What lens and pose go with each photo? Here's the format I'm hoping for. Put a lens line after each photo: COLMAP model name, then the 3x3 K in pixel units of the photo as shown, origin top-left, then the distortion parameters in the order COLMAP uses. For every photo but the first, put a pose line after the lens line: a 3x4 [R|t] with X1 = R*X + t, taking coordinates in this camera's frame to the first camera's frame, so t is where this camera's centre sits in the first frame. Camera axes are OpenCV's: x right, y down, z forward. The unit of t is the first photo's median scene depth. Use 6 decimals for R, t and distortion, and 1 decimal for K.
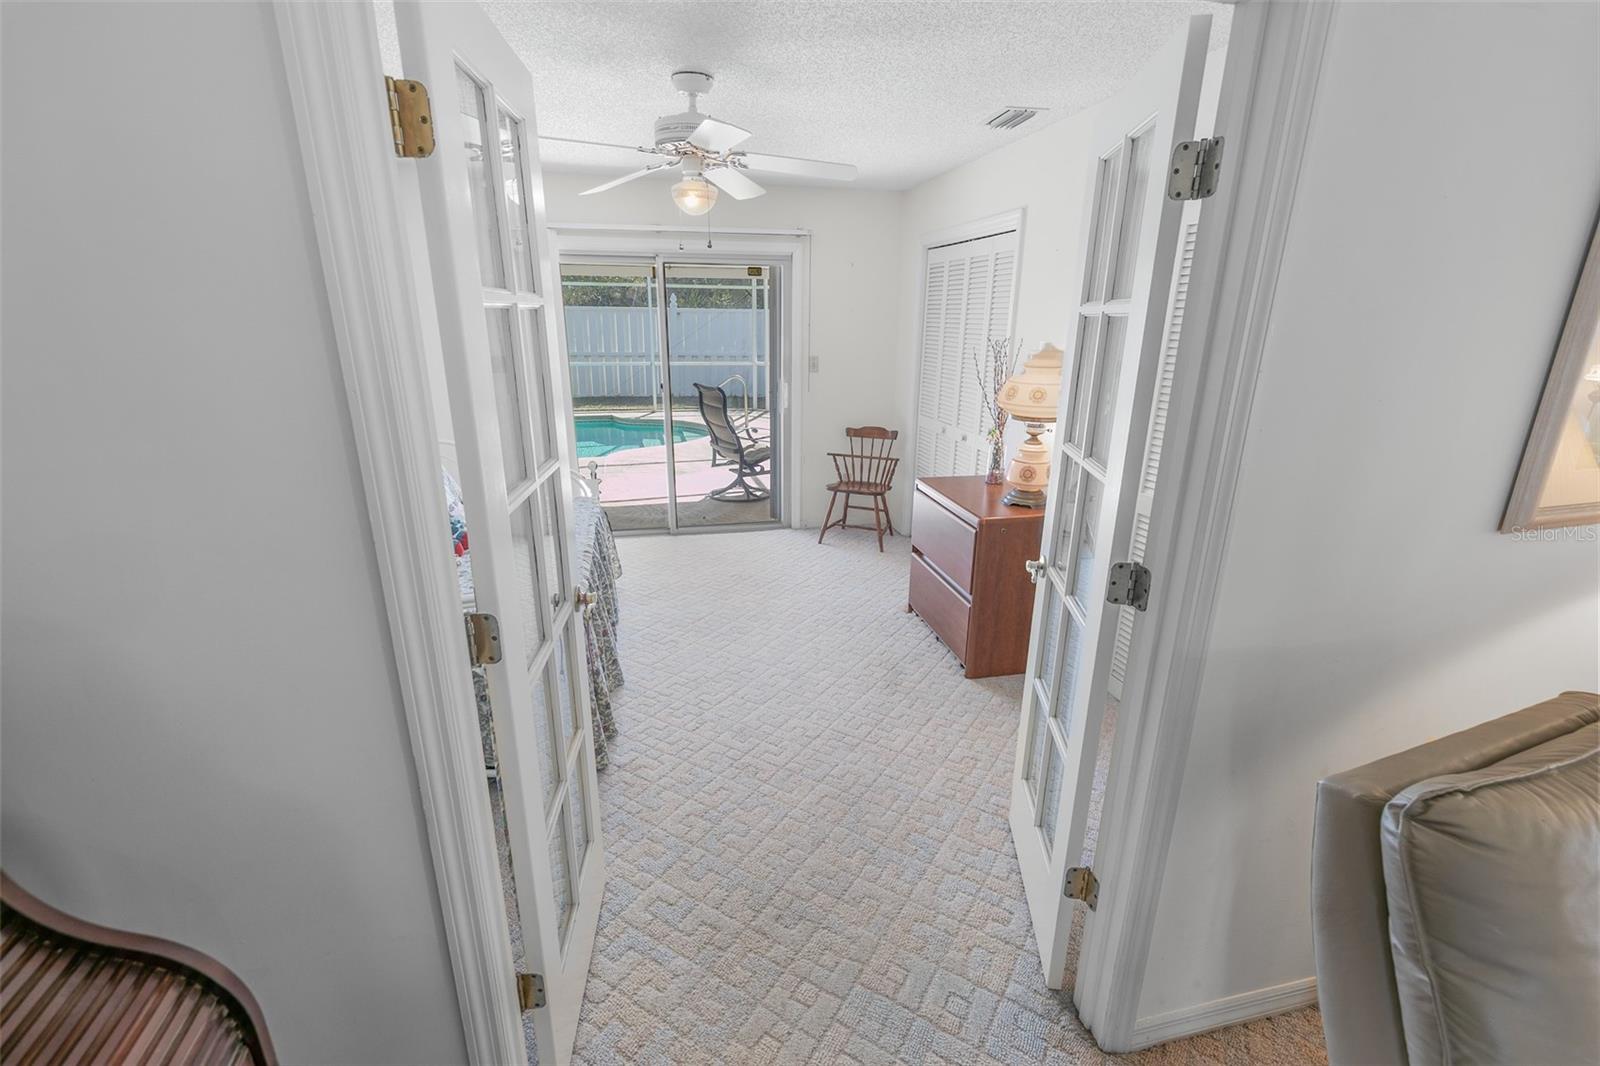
lens RADIAL K [[687.9, 0, 793.6], [0, 687.9, 532.0], [0, 0, 1]] dist [0.001031, 0.000160]
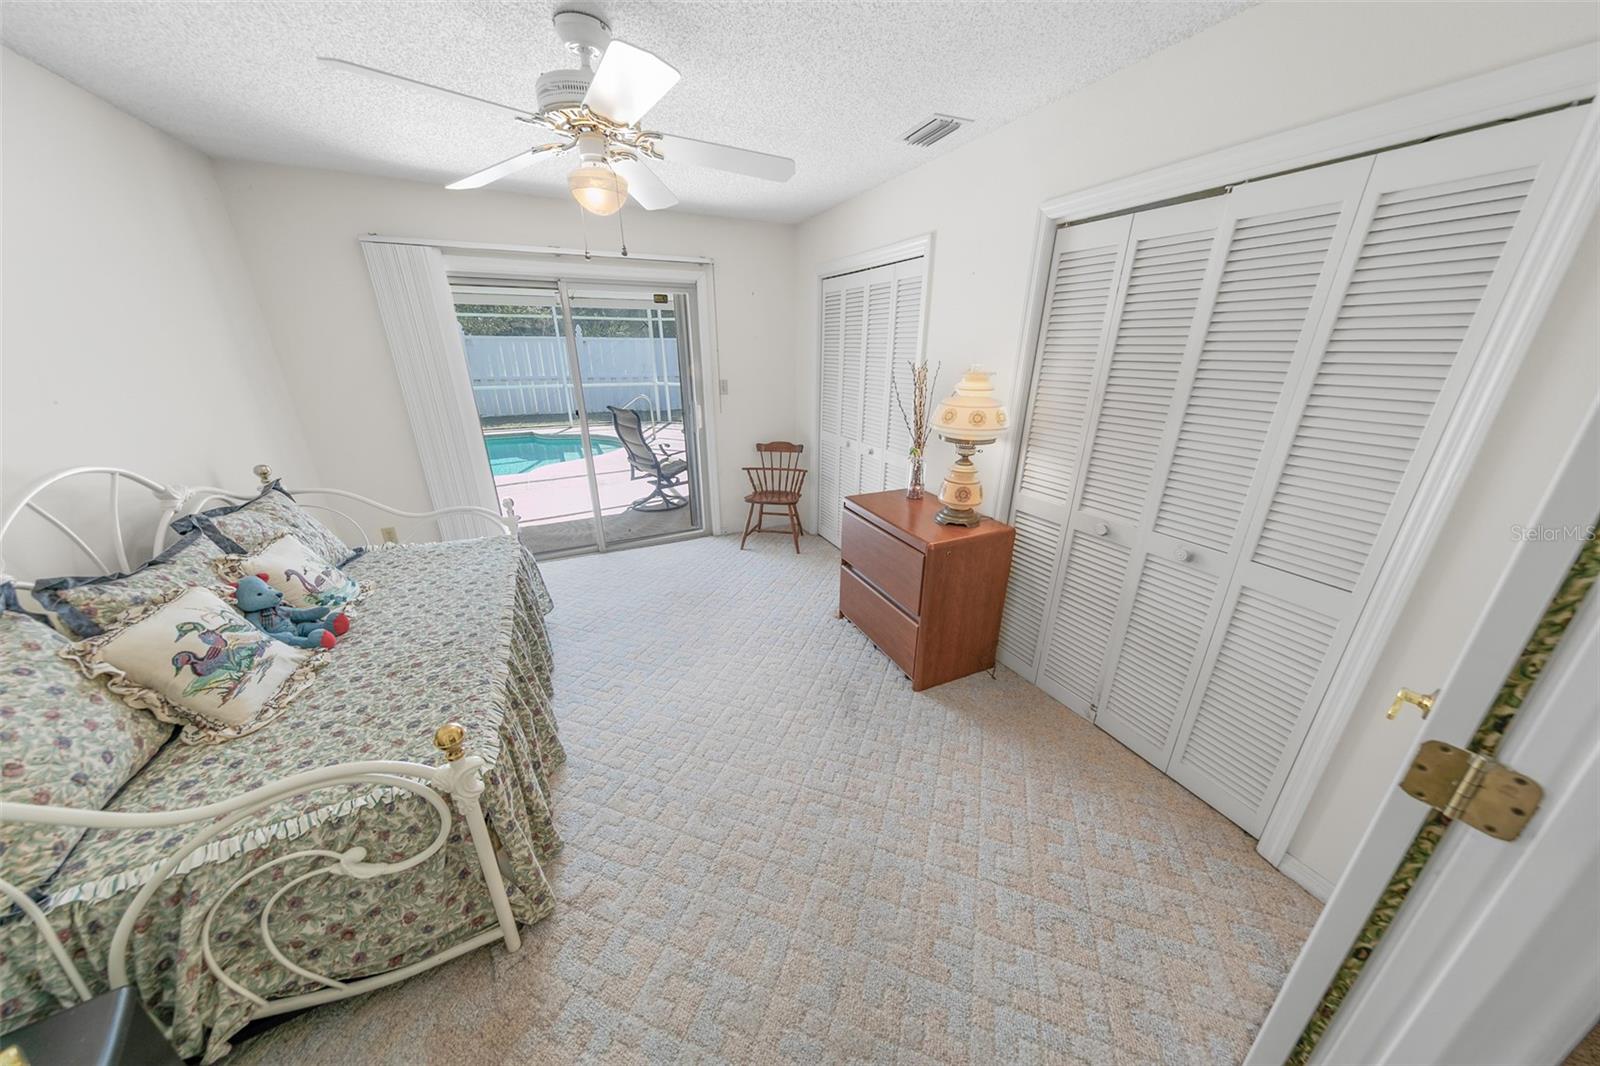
lens RADIAL K [[499.9, 0, 795.8], [0, 499.9, 529.2], [0, 0, 1]] dist [0.007559, -0.000176]
pose [[0.975834, -0.083296, 0.202016, -0.037817], [0.072700, 0.995588, 0.059330, -0.058302], [-0.206066, -0.043209, 0.977584, 0.191949]]
